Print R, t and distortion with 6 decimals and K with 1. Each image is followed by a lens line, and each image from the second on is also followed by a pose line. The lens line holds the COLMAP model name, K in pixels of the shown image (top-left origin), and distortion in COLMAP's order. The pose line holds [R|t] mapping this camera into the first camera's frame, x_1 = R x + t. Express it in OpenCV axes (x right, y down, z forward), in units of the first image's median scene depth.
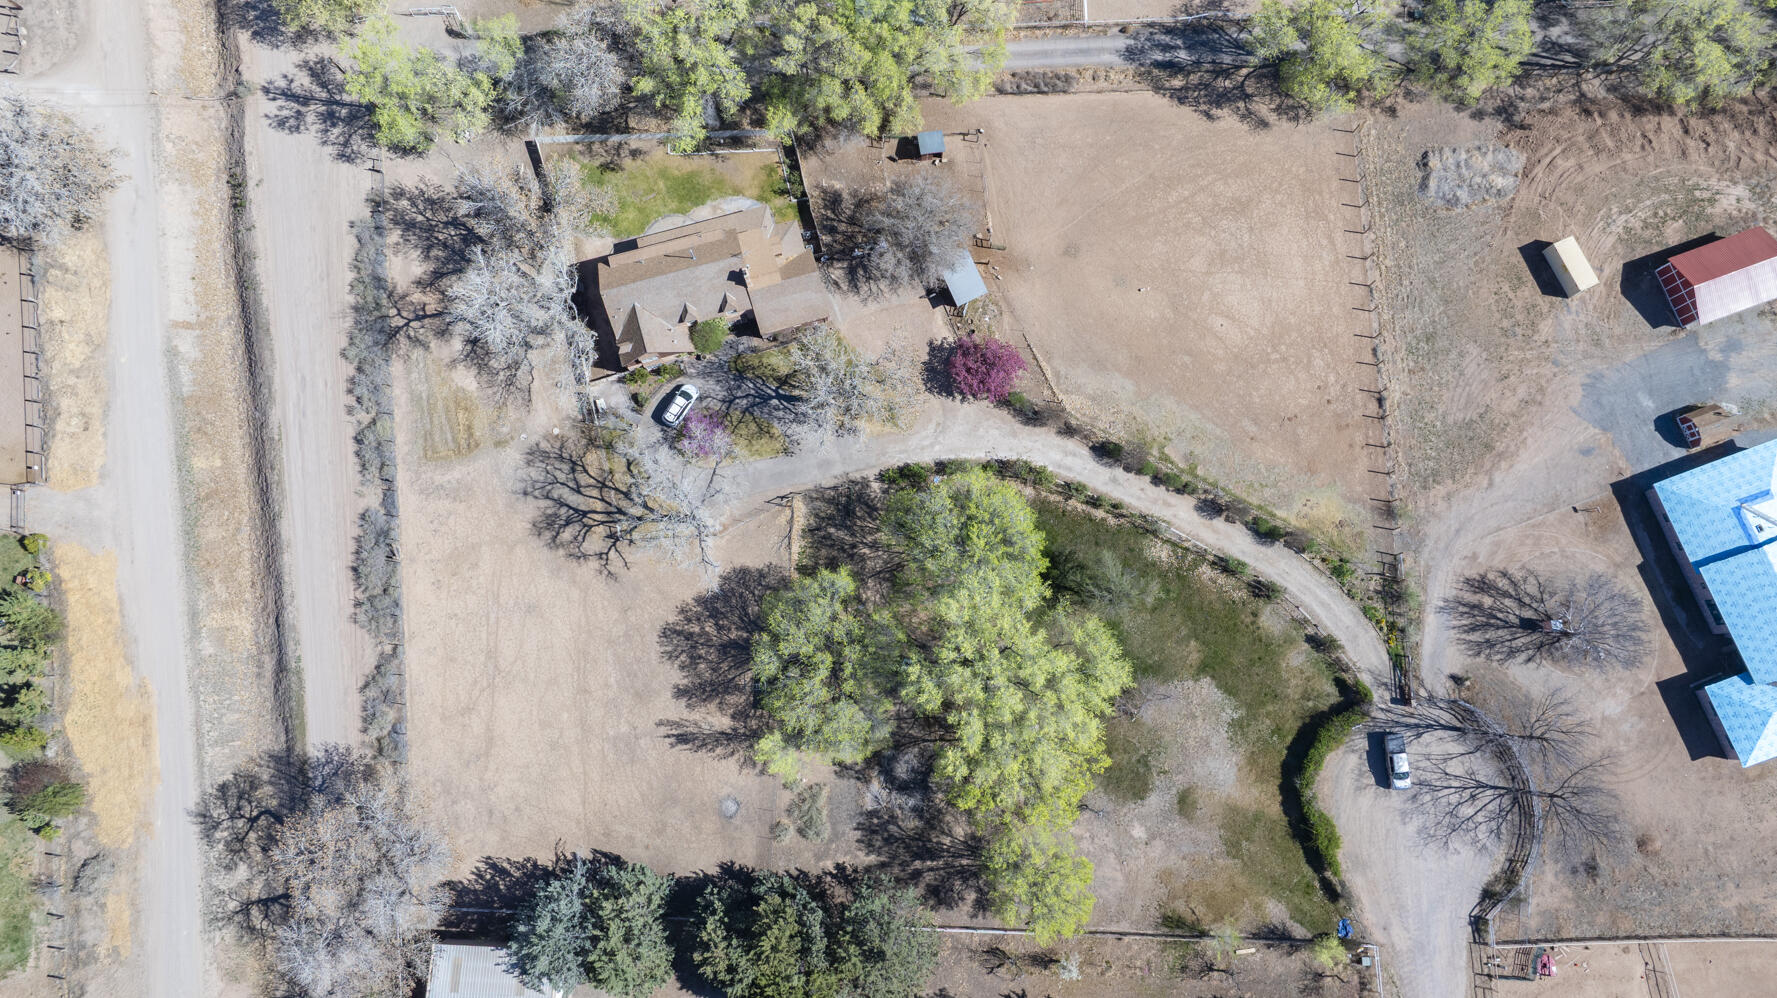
lens RADIAL K [[1316.7, 0, 888.5], [0, 1316.7, 499.0], [0, 0, 1]] dist [-0.003798, 0.002748]
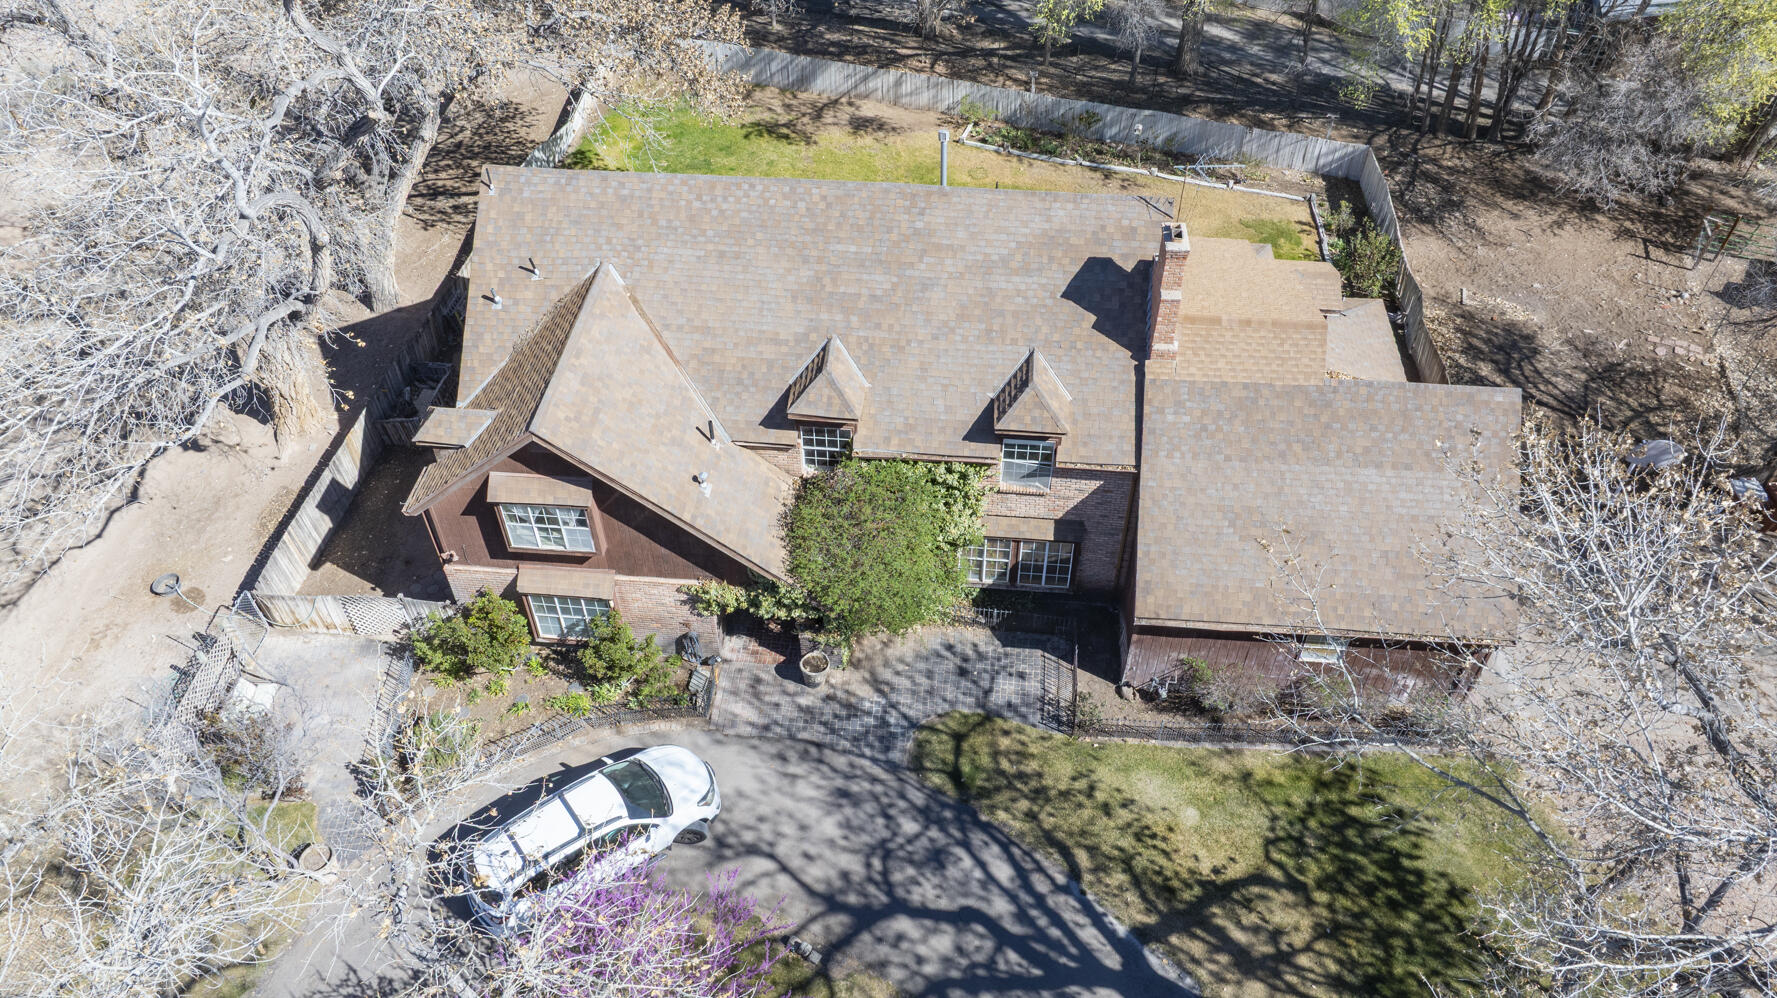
lens RADIAL K [[1316.7, 0, 888.5], [0, 1316.7, 499.0], [0, 0, 1]] dist [-0.003798, 0.002748]
pose [[0.934769, 0.254986, -0.247362, -0.092450], [-0.345993, 0.811401, -0.471081, -0.039387], [0.080590, 0.525938, 0.846696, 0.867326]]
